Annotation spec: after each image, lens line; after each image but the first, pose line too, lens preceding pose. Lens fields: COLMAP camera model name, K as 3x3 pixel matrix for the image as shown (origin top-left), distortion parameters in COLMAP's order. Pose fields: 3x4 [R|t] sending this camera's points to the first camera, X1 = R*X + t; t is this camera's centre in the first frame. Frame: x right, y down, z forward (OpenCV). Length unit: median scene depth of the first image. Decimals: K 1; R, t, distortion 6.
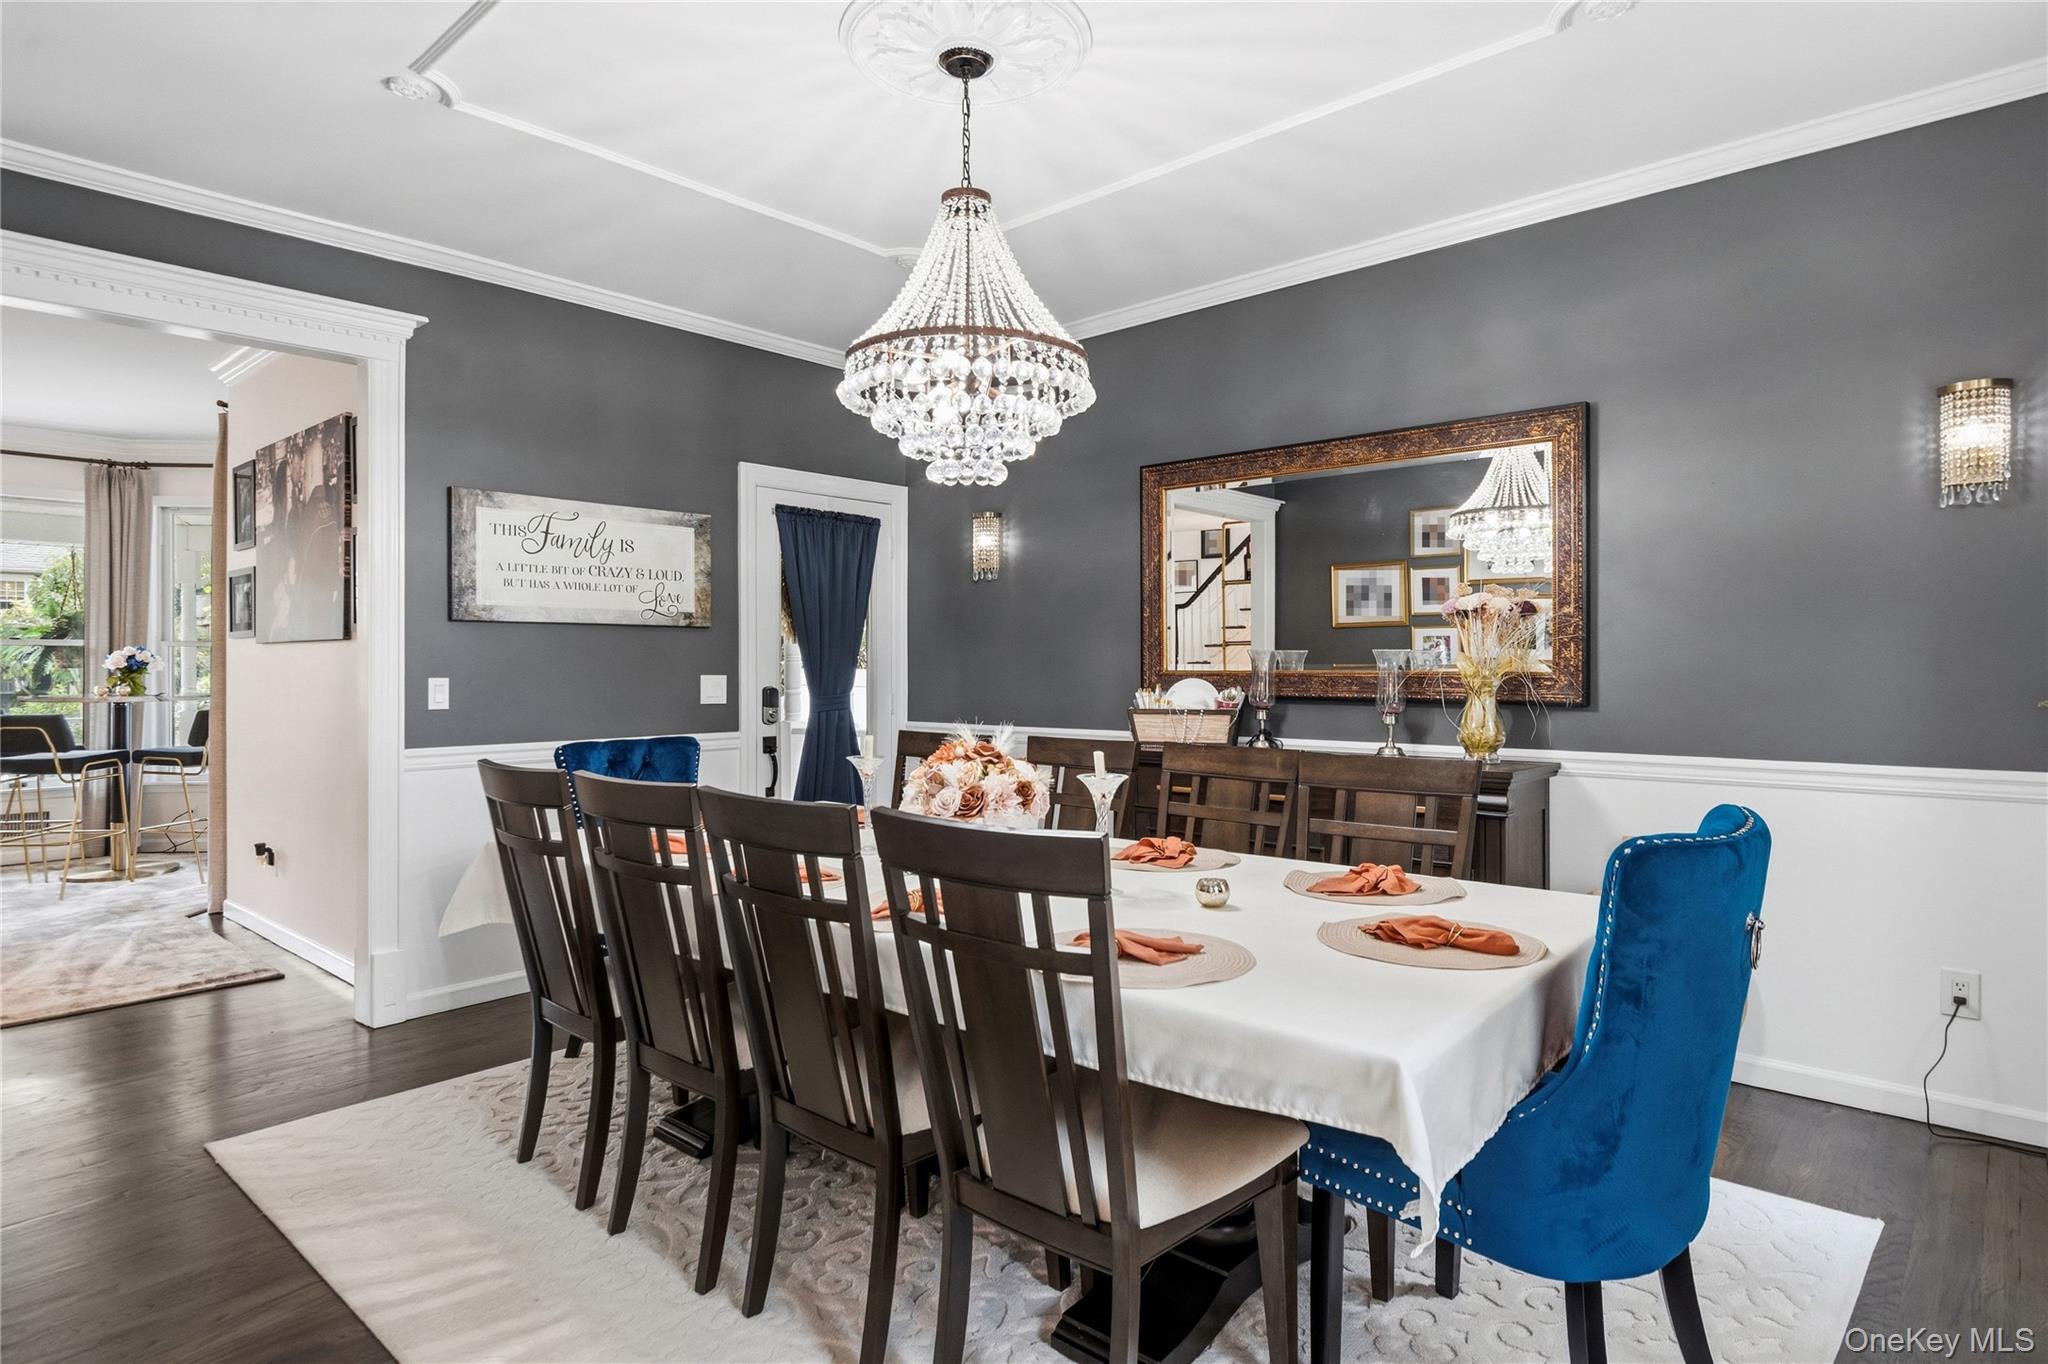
lens RADIAL K [[1107.8, 0, 1025.3], [0, 1107.8, 670.9], [0, 0, 1]] dist [0.007981, 0.001014]
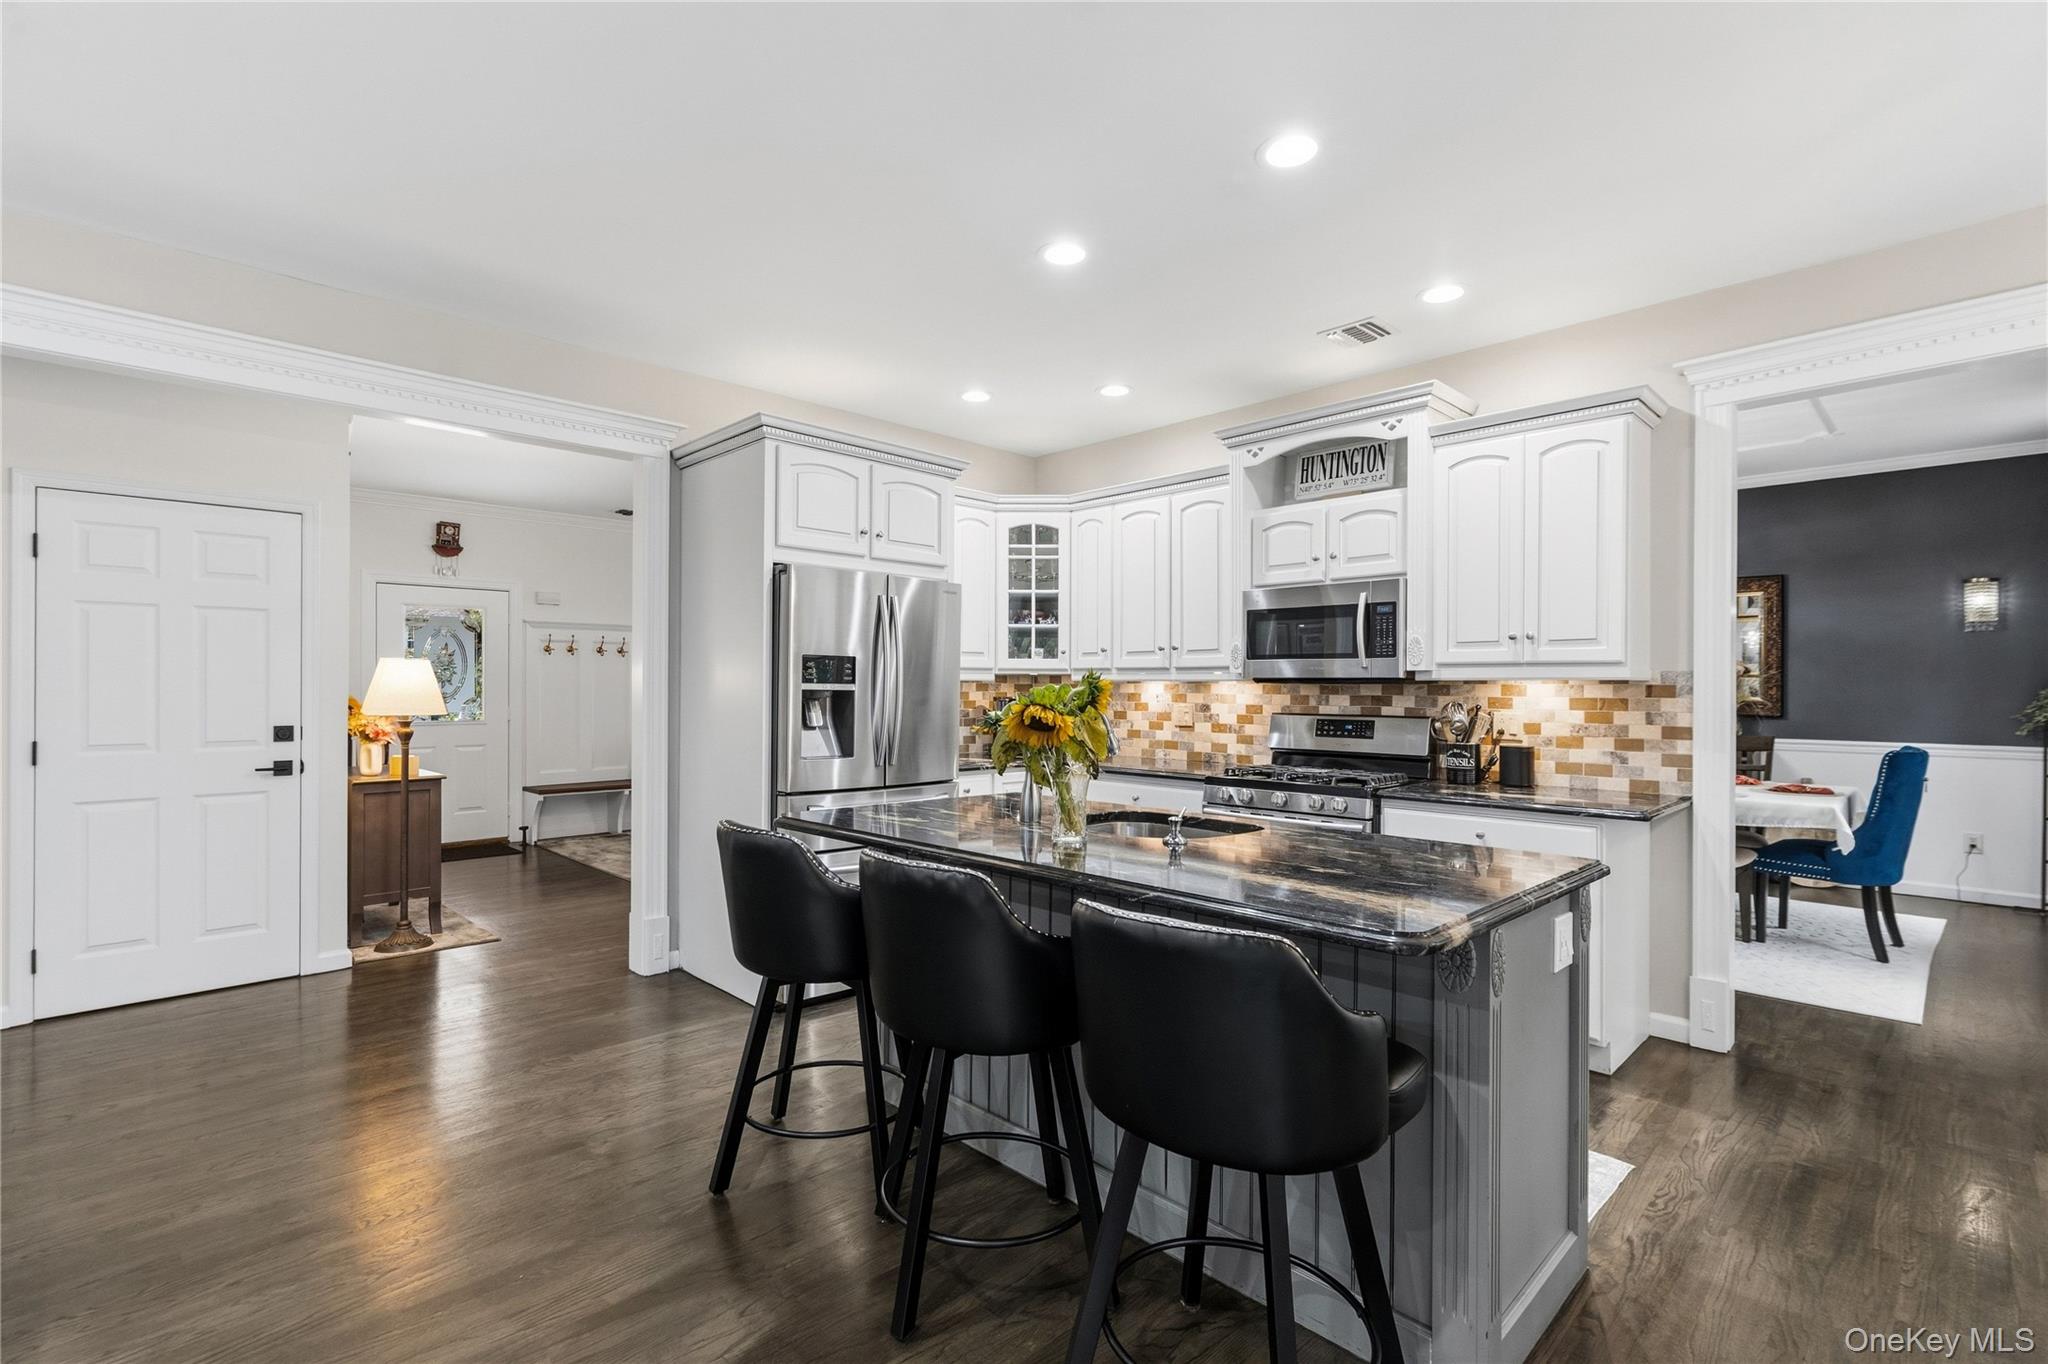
lens RADIAL K [[941.1, 0, 1010.7], [0, 941.1, 687.8], [0, 0, 1]] dist [-0.004555, 0.002295]
pose [[0.997338, 0.003997, -0.072811, -0.969704], [-0.004017, 0.999992, -0.000134, -0.021532], [0.072810, 0.000426, 0.997346, -1.041851]]
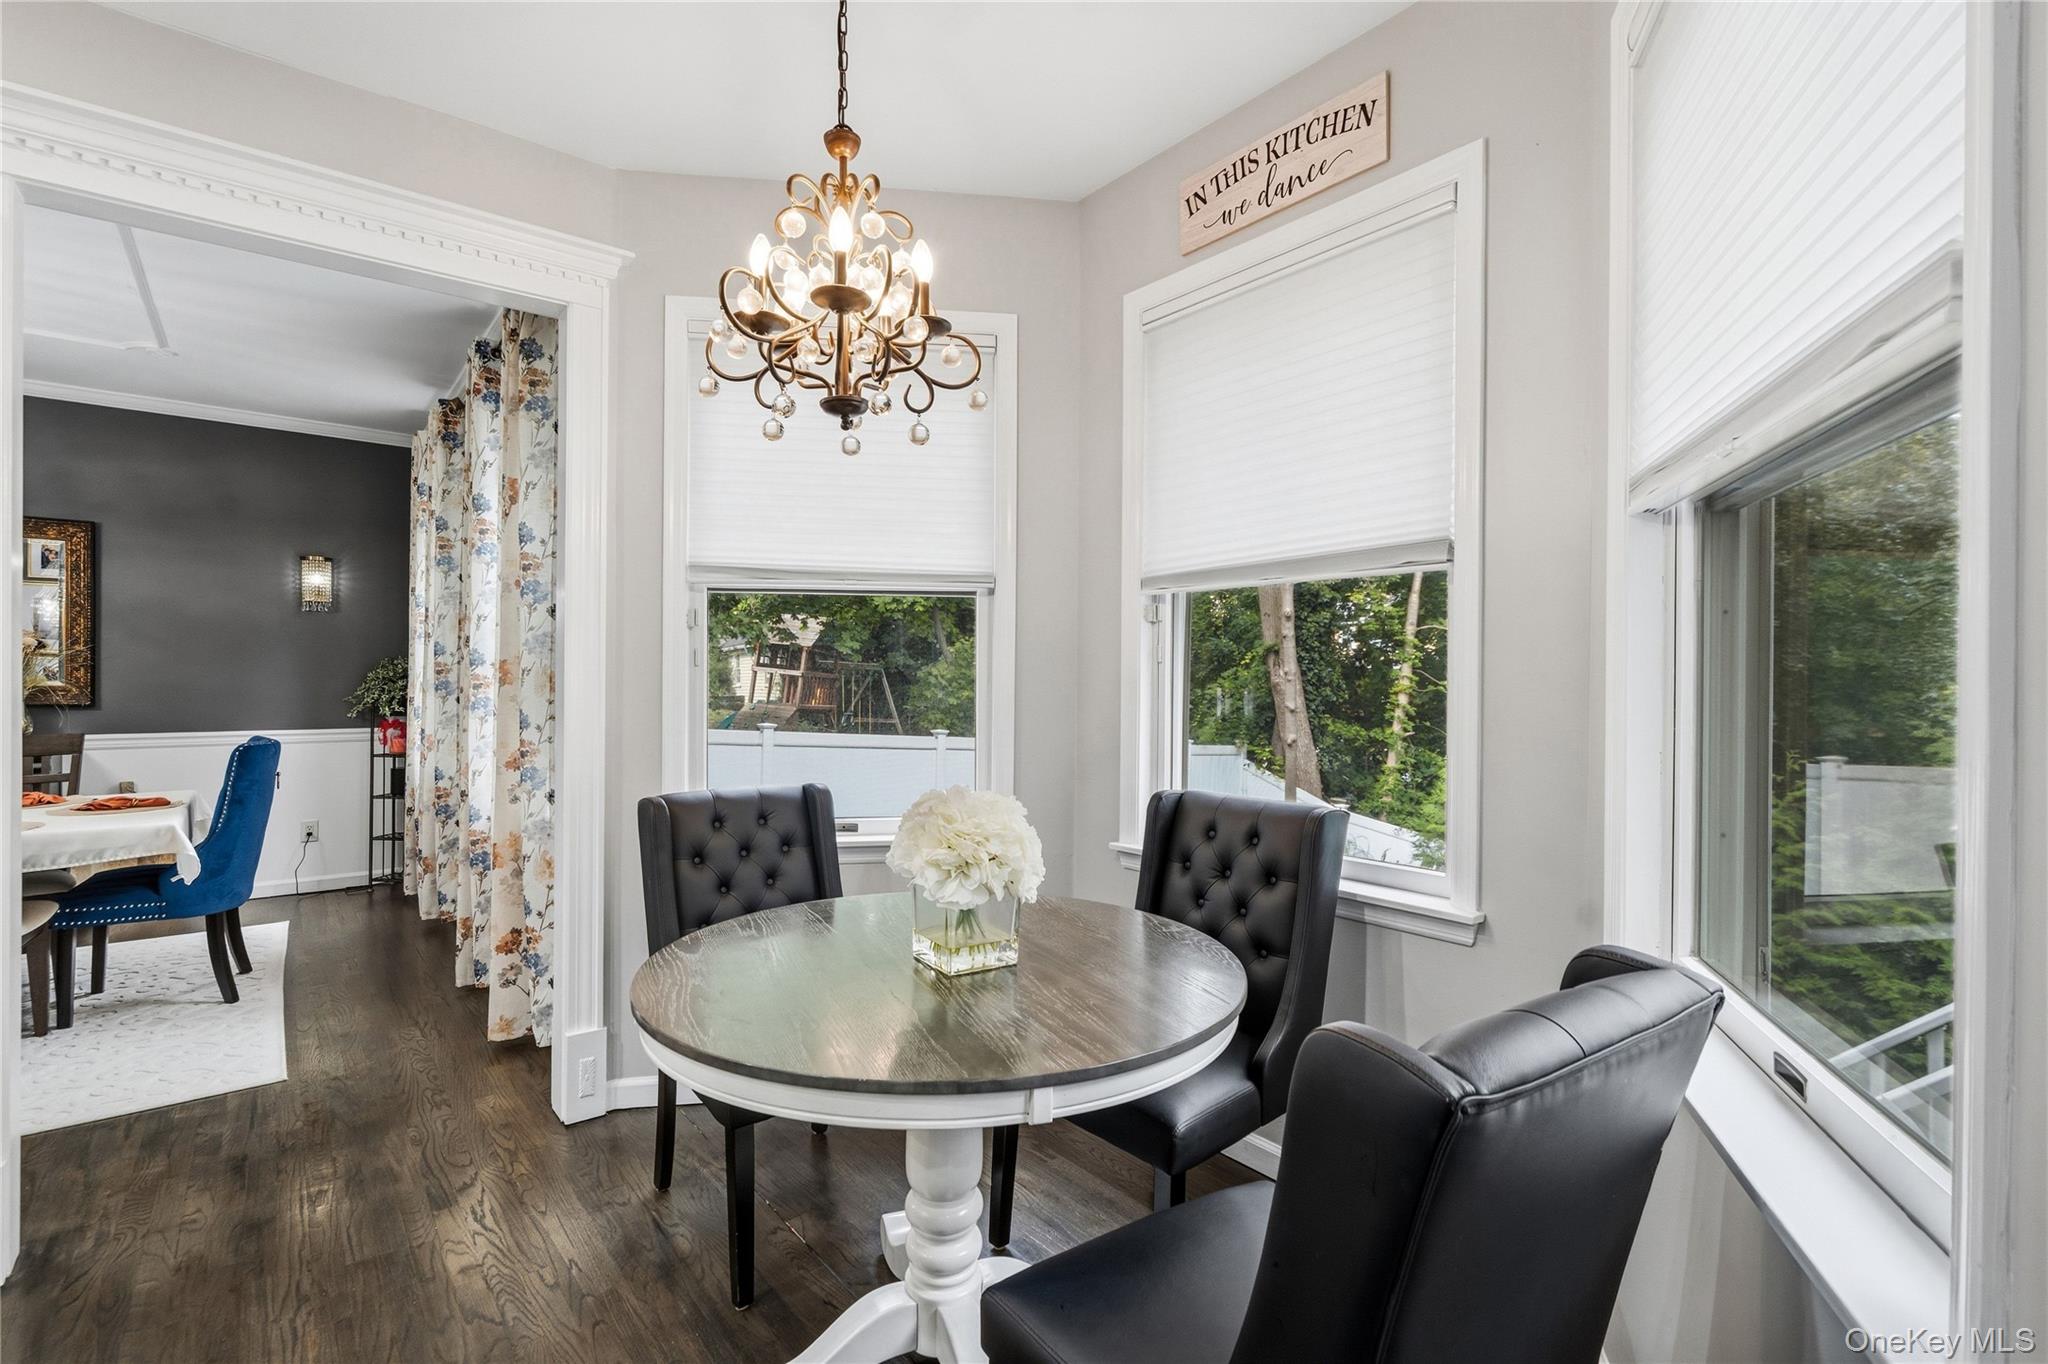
lens RADIAL K [[941.1, 0, 1036.2], [0, 941.1, 685.0], [0, 0, 1]] dist [-0.004555, 0.002295]
pose [[0.163509, -0.003300, 0.986536, -0.744264], [-0.004968, 0.999979, 0.004168, -0.014959], [-0.986529, -0.005583, 0.163489, -0.706558]]
